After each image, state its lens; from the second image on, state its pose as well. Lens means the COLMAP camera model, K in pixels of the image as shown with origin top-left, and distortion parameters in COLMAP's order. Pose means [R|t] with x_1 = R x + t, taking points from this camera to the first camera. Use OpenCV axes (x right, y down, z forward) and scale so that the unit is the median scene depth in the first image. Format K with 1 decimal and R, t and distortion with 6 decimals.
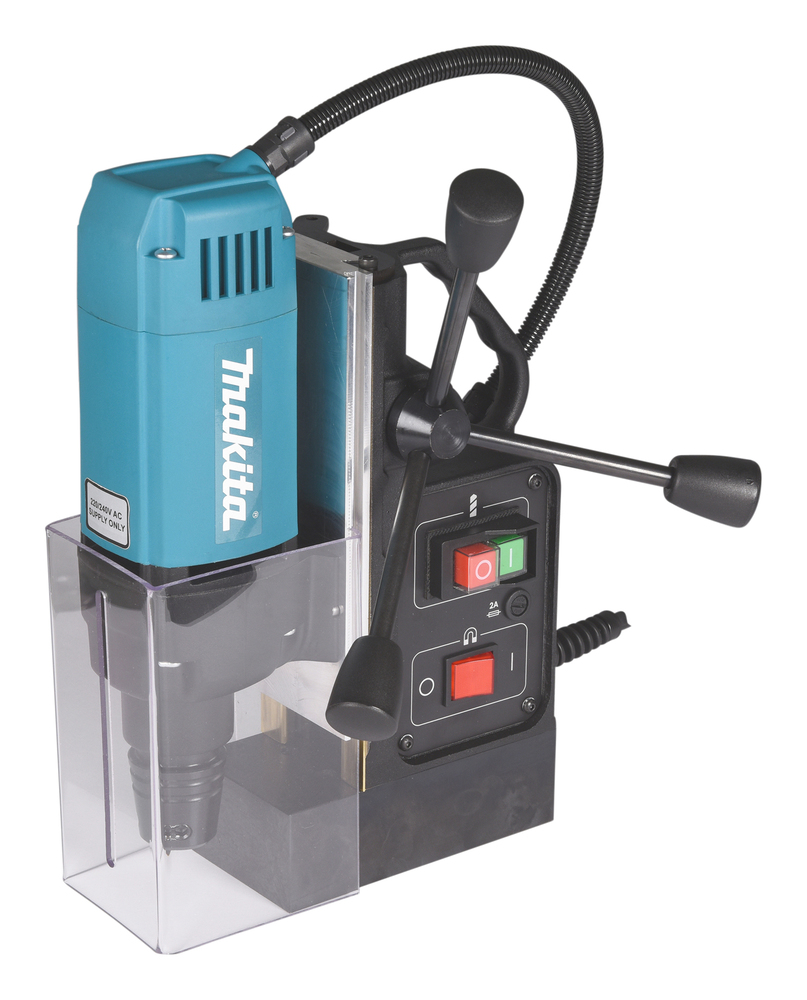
lens RADIAL K [[3223.2, 0, 403.5], [0, 3223.2, 500.0], [0, 0, 1]] dist [0.168698, 0.988668]
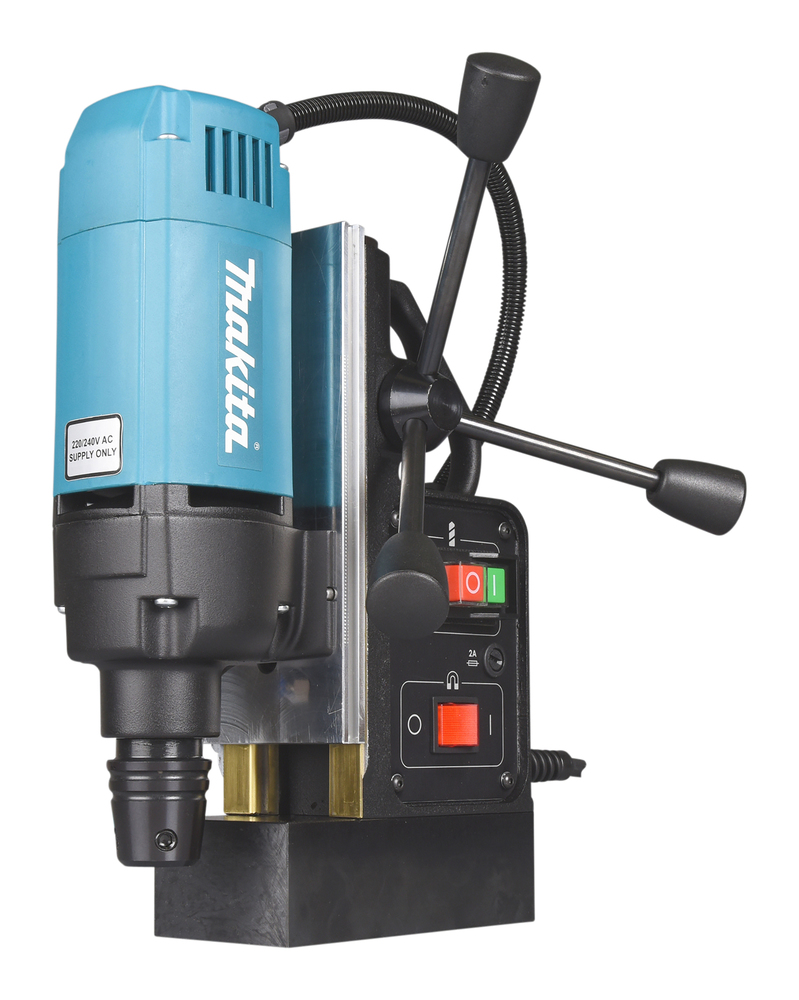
lens RADIAL K [[2139.2, 0, 398.6], [0, 2139.2, 572.0], [0, 0, 1]] dist [0.016639, -0.034113]
pose [[0.984150, -0.002508, 0.177318, -0.115227], [0.077357, 0.905820, -0.416540, 0.297002], [-0.159574, 0.423655, 0.891658, 0.464851]]
